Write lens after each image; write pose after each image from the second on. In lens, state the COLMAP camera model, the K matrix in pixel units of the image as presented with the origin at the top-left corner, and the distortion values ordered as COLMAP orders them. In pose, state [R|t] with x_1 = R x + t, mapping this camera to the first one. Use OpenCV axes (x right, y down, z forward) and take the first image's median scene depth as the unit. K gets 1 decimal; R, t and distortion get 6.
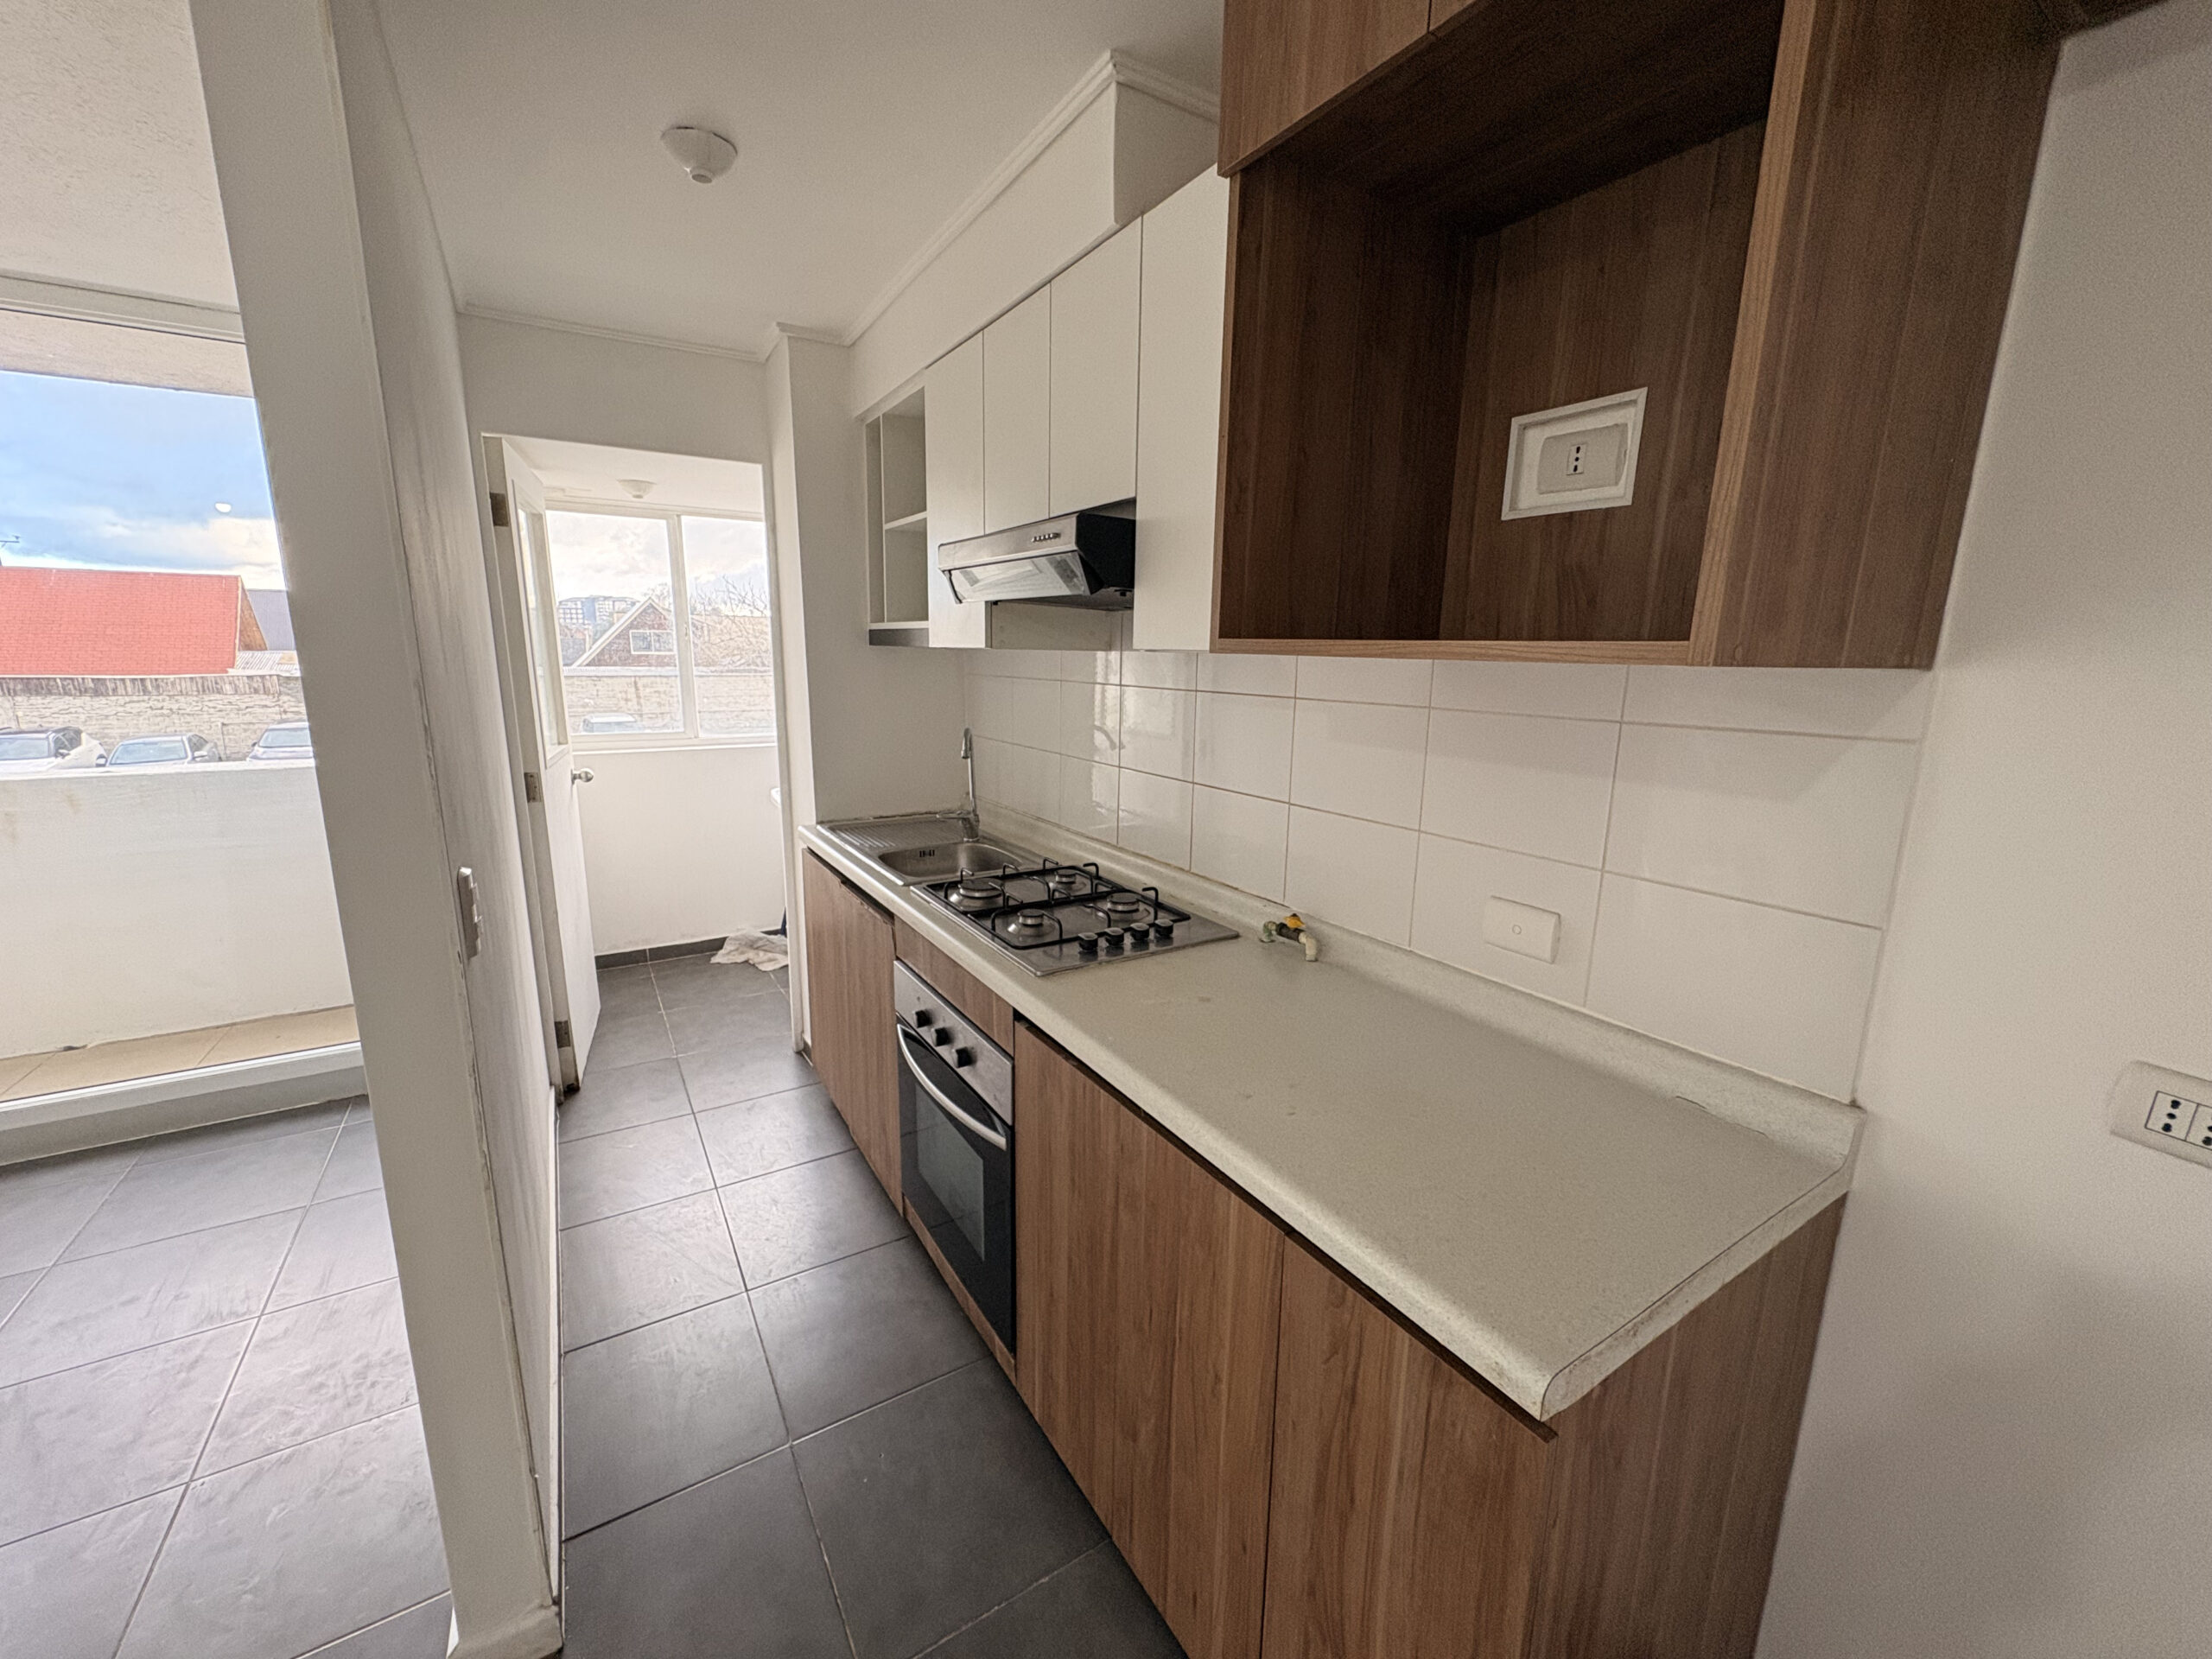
lens RADIAL K [[879.1, 0, 1105.3], [0, 879.1, 829.1], [0, 0, 1]] dist [-0.000487, 0.000376]
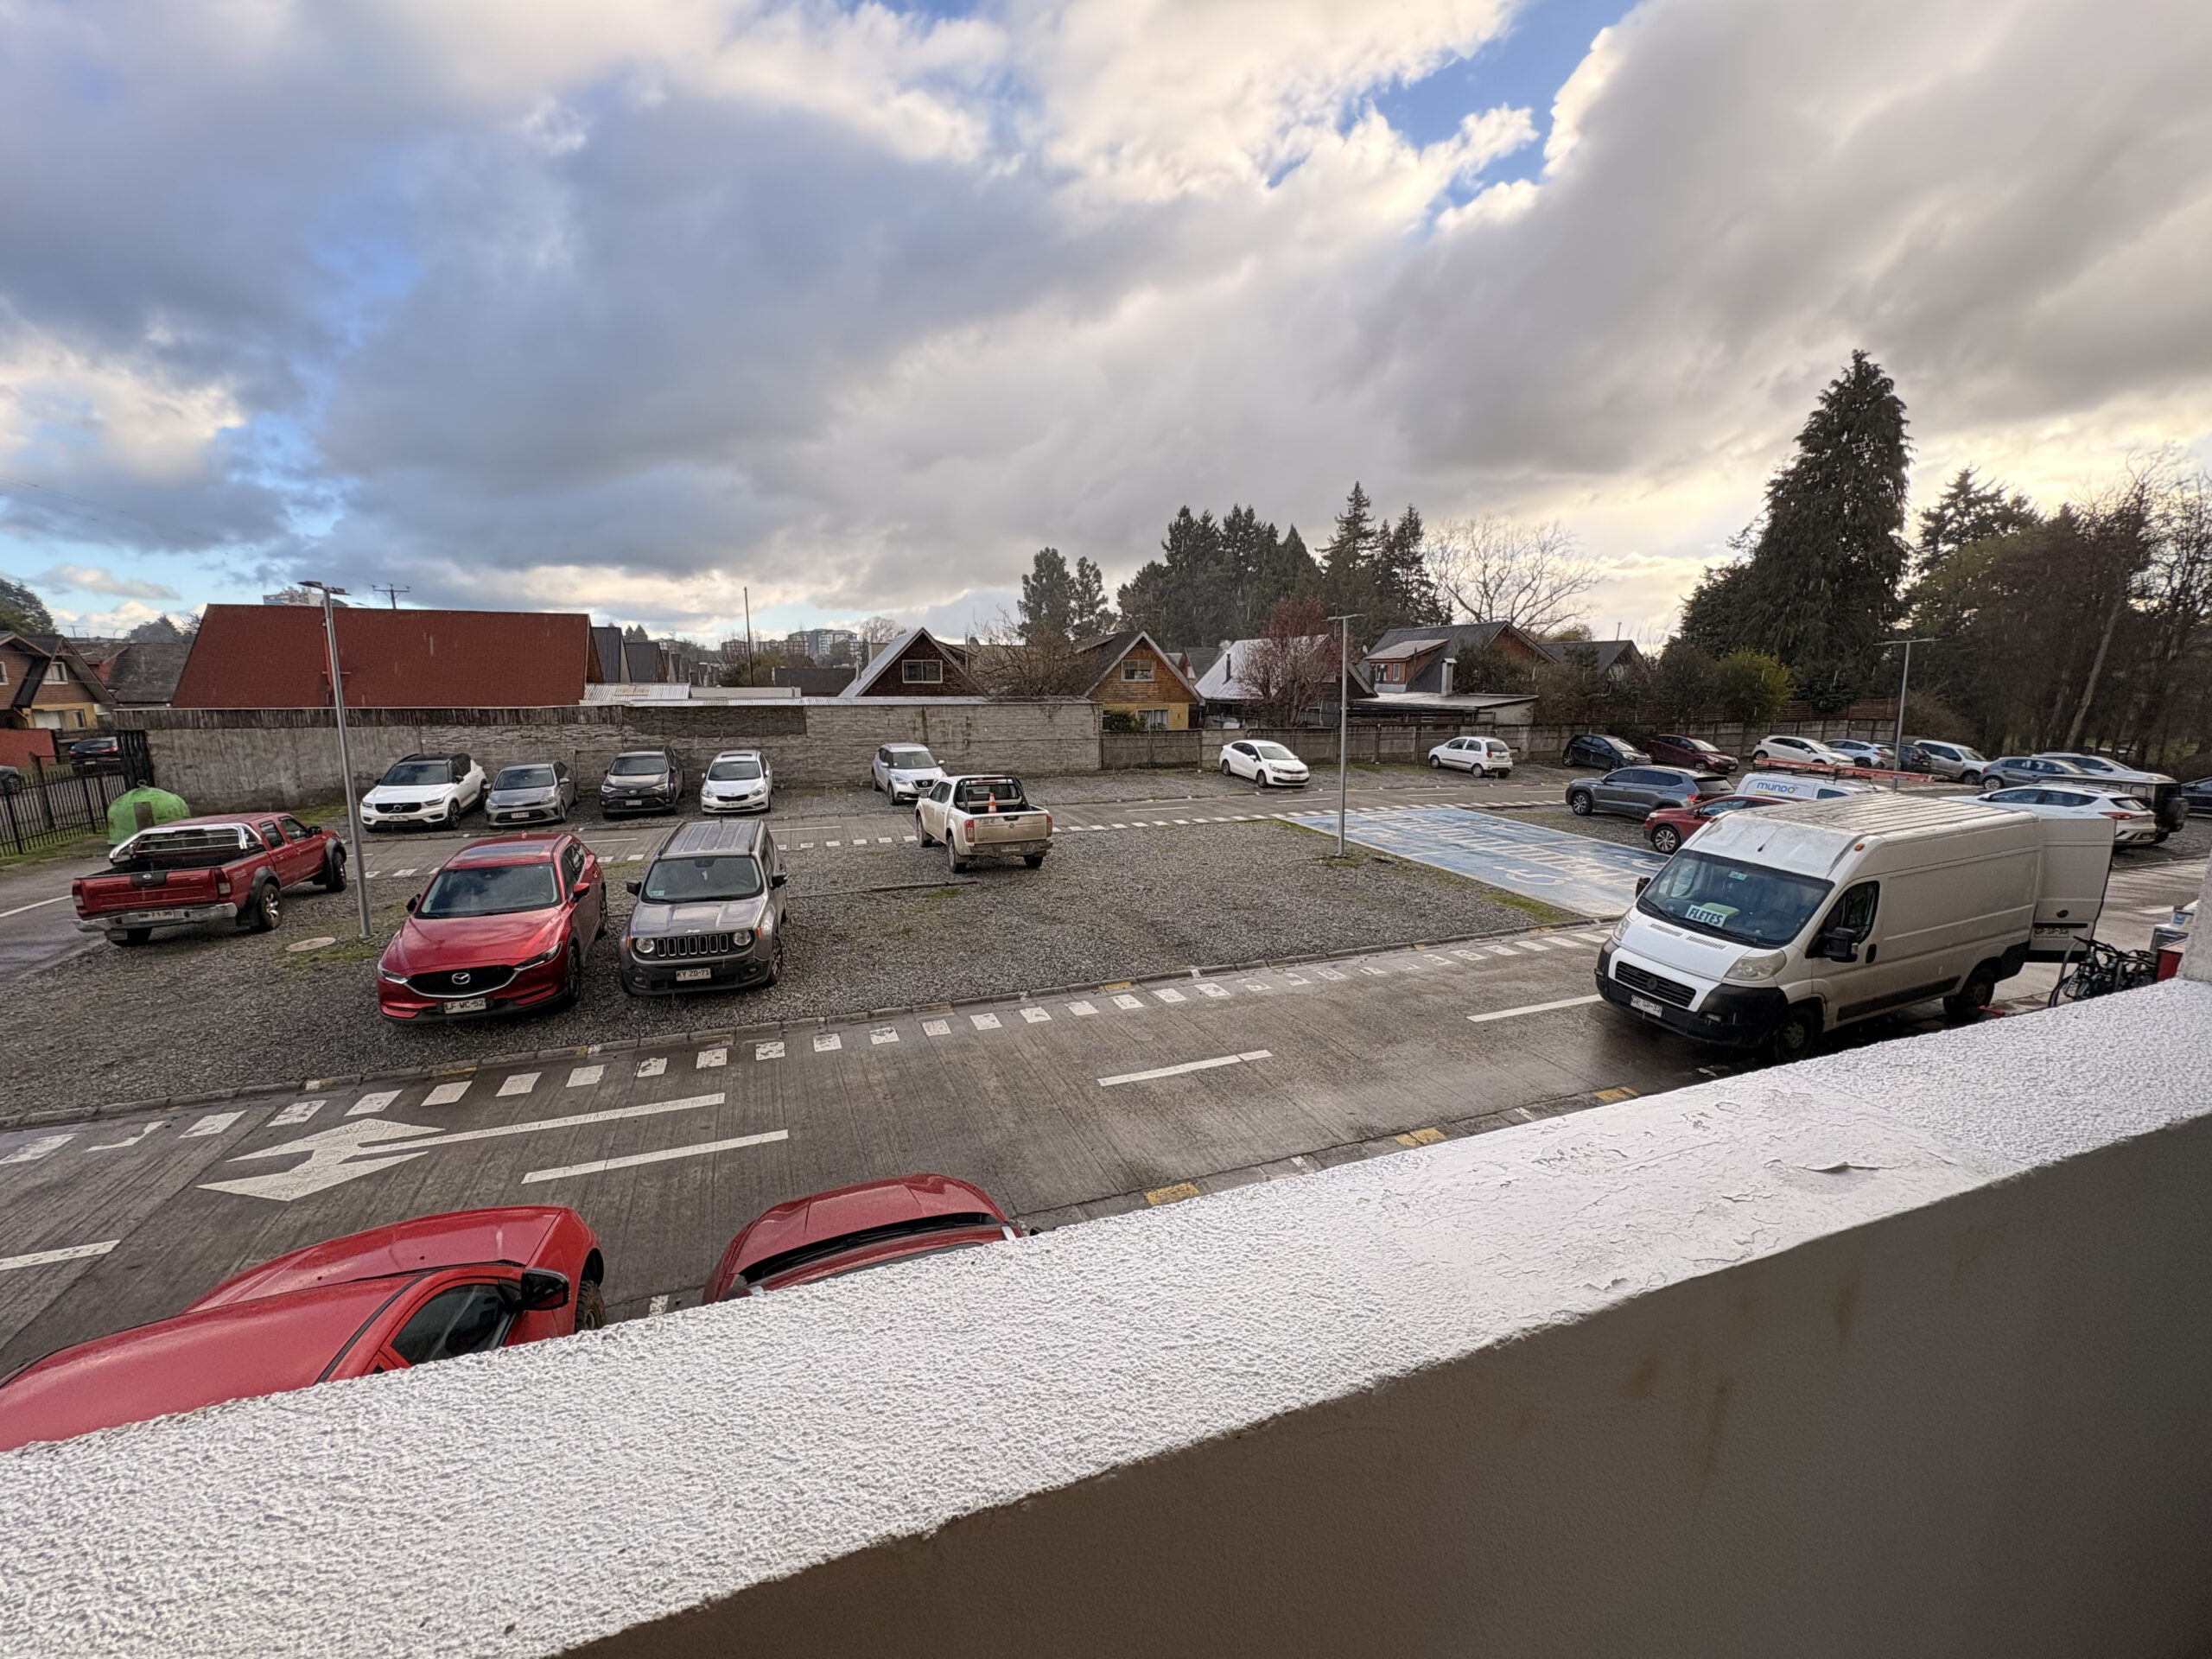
lens RADIAL K [[879.1, 0, 1104.7], [0, 879.1, 838.7], [0, 0, 1]] dist [-0.000487, 0.000376]
pose [[0.979518, 0.028851, -0.199279, -1.741270], [-0.032373, 0.999372, -0.014437, -0.211470], [0.198737, 0.020592, 0.979837, 0.918617]]
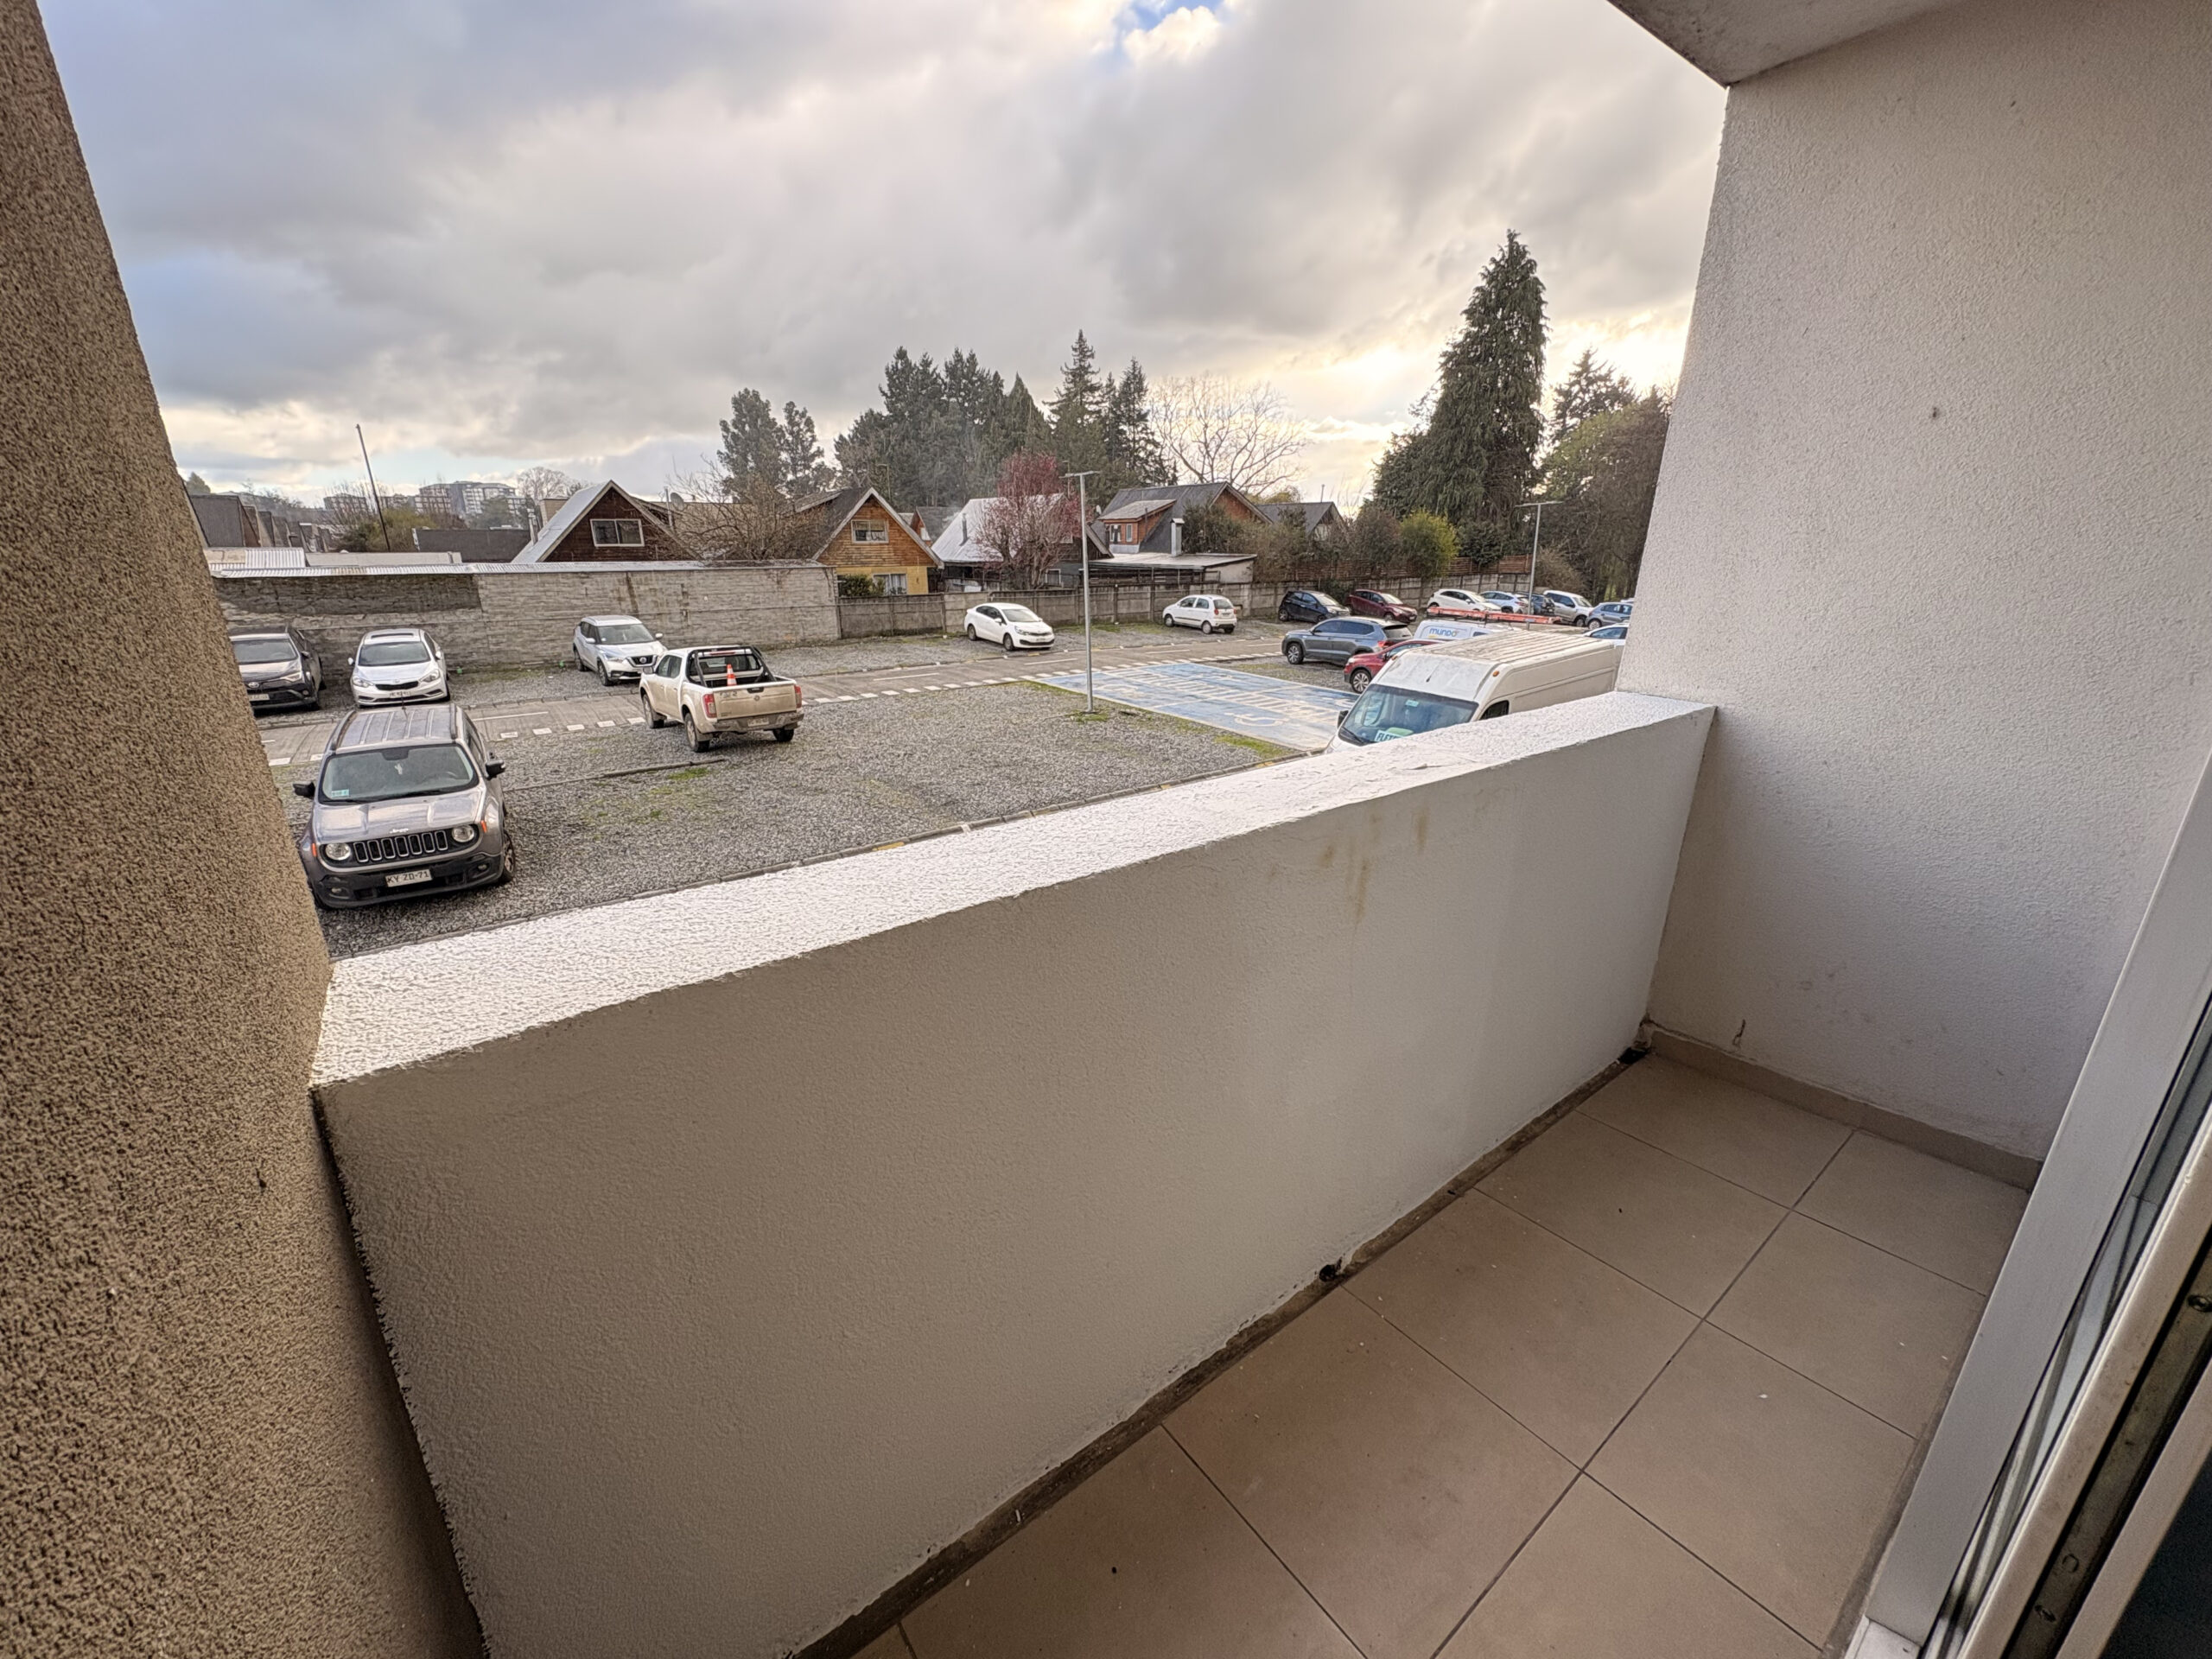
lens RADIAL K [[879.1, 0, 1108.1], [0, 879.1, 833.5], [0, 0, 1]] dist [-0.000487, 0.000376]
pose [[0.995795, -0.040327, 0.082262, -1.802269], [0.029783, 0.991635, 0.125591, -0.127538], [-0.086639, -0.122612, 0.988666, 0.671482]]
